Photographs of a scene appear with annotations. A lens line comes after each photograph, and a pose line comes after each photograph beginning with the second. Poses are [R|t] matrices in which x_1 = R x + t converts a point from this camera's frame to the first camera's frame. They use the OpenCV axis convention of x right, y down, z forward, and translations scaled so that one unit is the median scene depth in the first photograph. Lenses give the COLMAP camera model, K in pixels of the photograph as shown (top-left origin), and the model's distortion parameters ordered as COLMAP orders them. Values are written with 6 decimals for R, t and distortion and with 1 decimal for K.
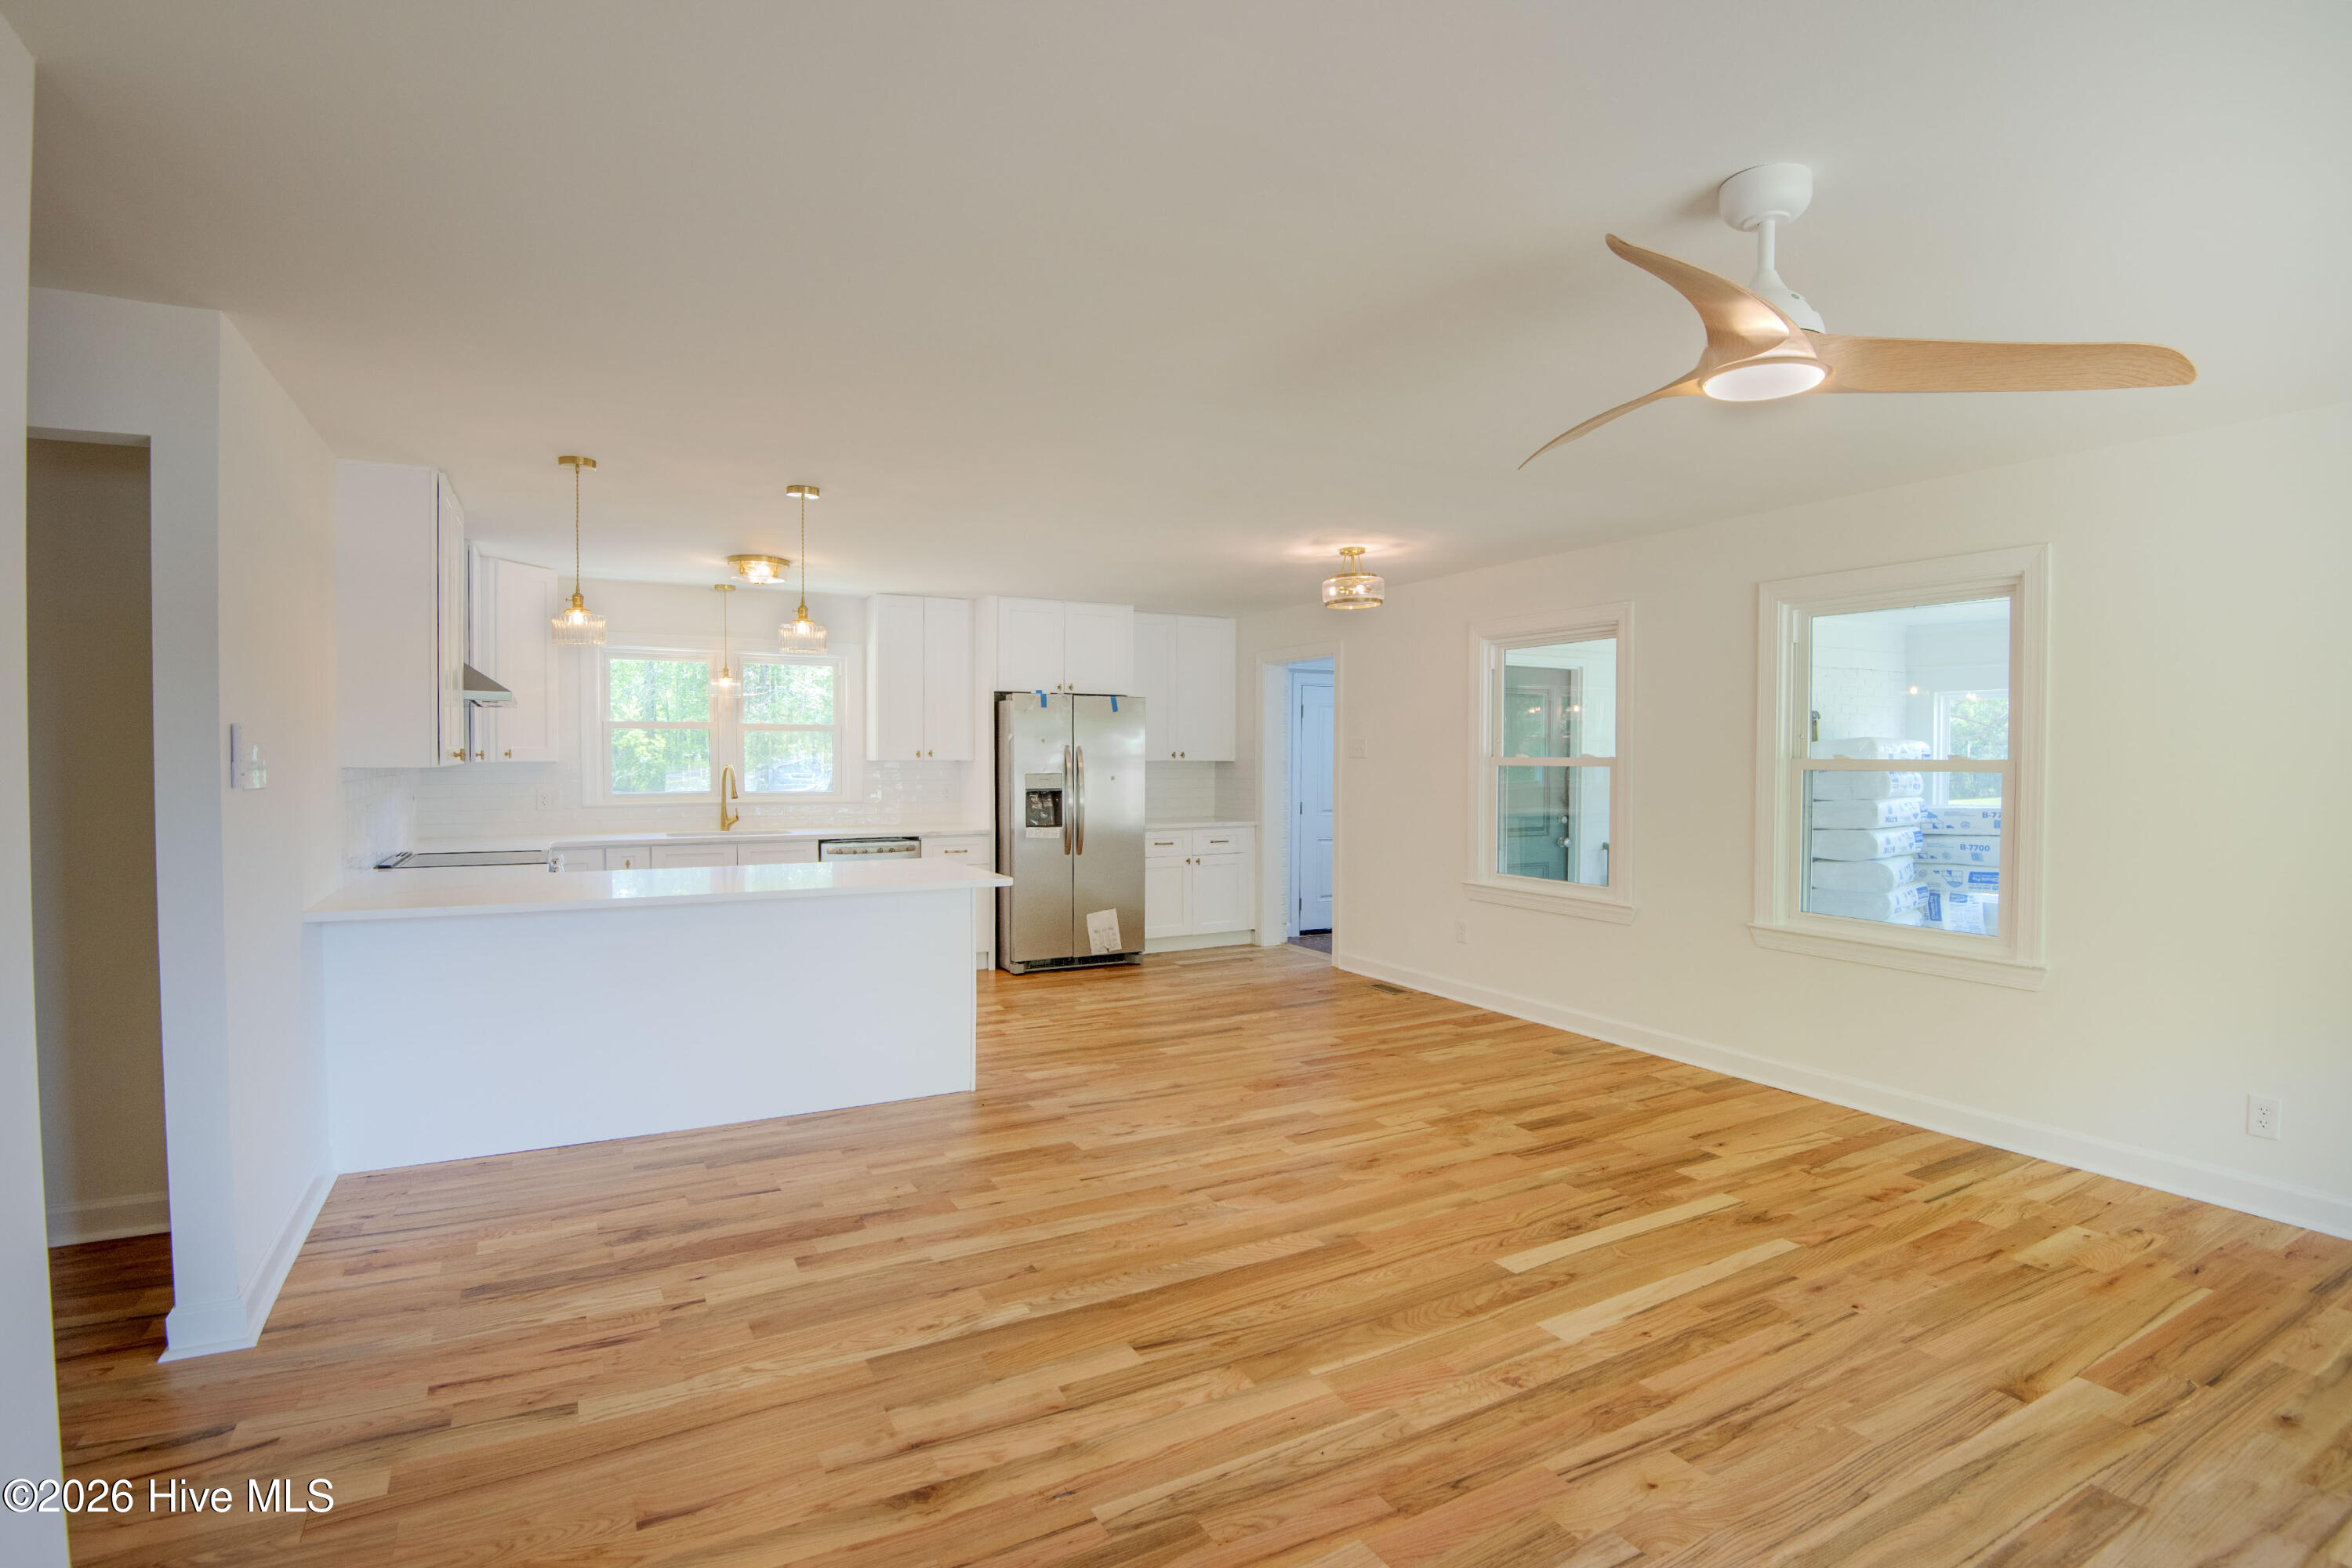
lens RADIAL K [[1135.6, 0, 1173.7], [0, 1135.6, 778.8], [0, 0, 1]] dist [-0.011287, -0.022075]
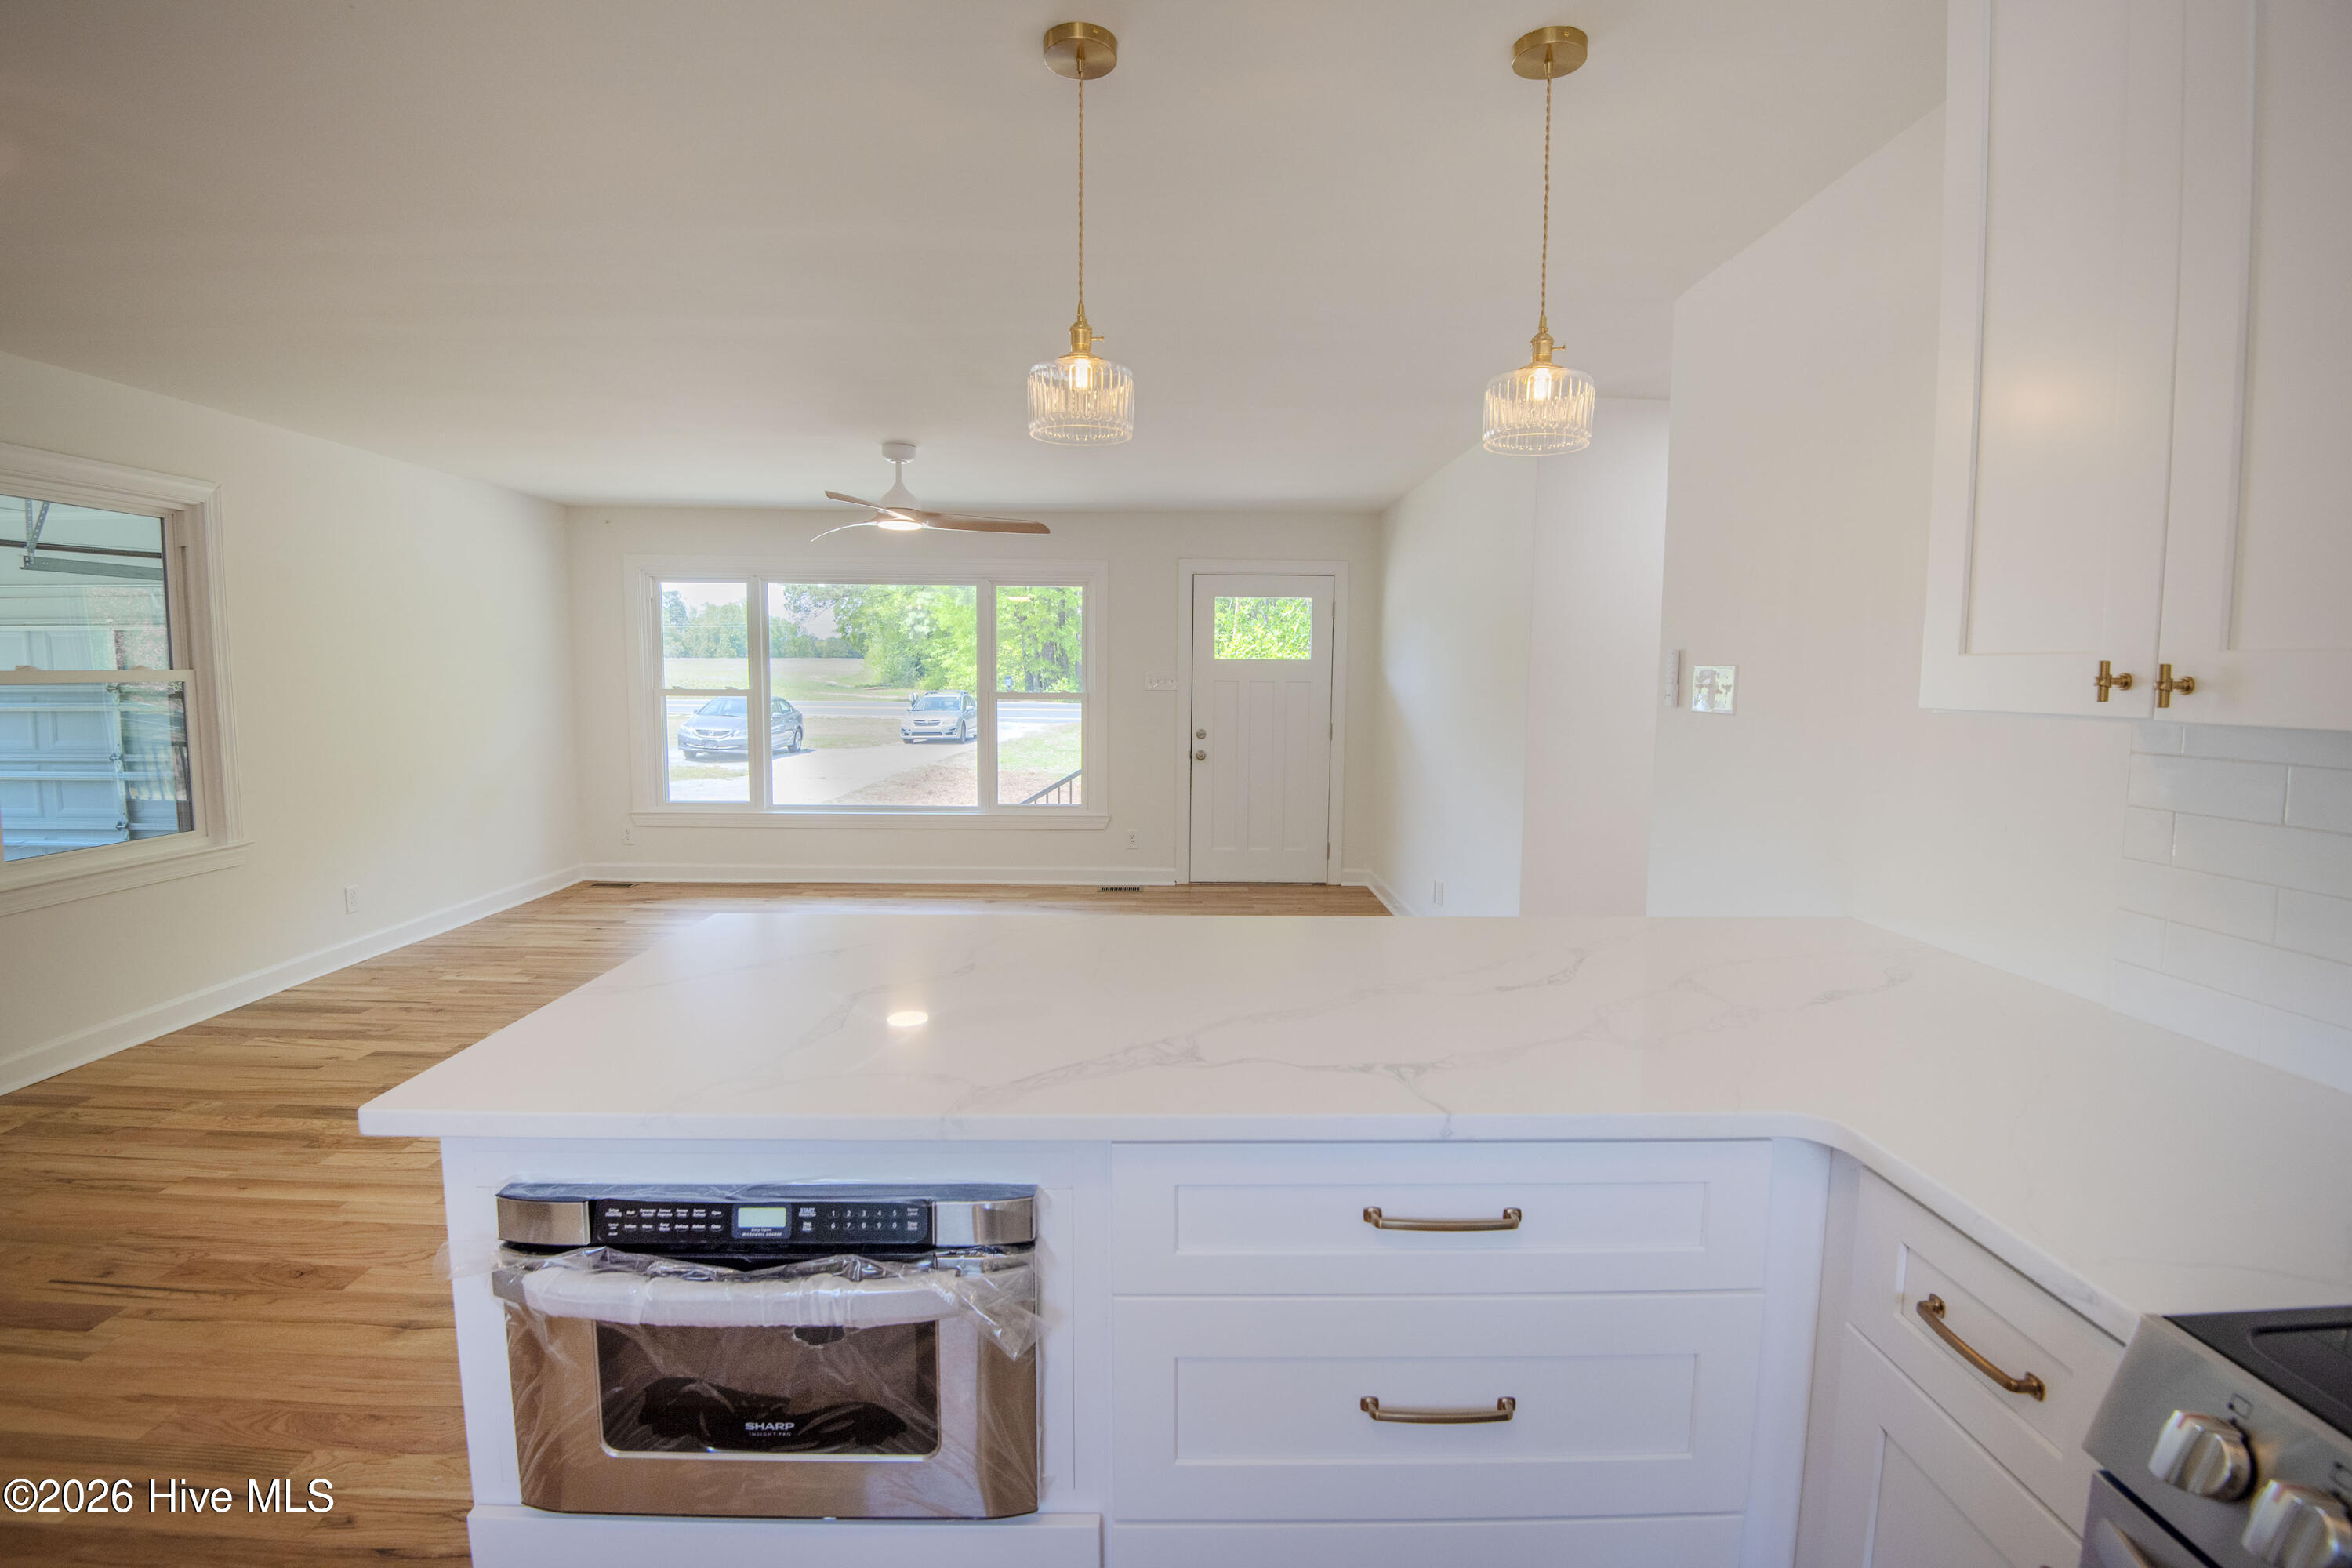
lens RADIAL K [[1107.8, 0, 1176.0], [0, 1107.8, 784.0], [0, 0, 1]] dist [-0.001744, -0.021651]
pose [[-0.882415, -0.059416, 0.466705, -0.501368], [0.000266, 0.991930, 0.126785, -0.032812], [-0.470472, 0.112001, -0.875278, 1.195302]]
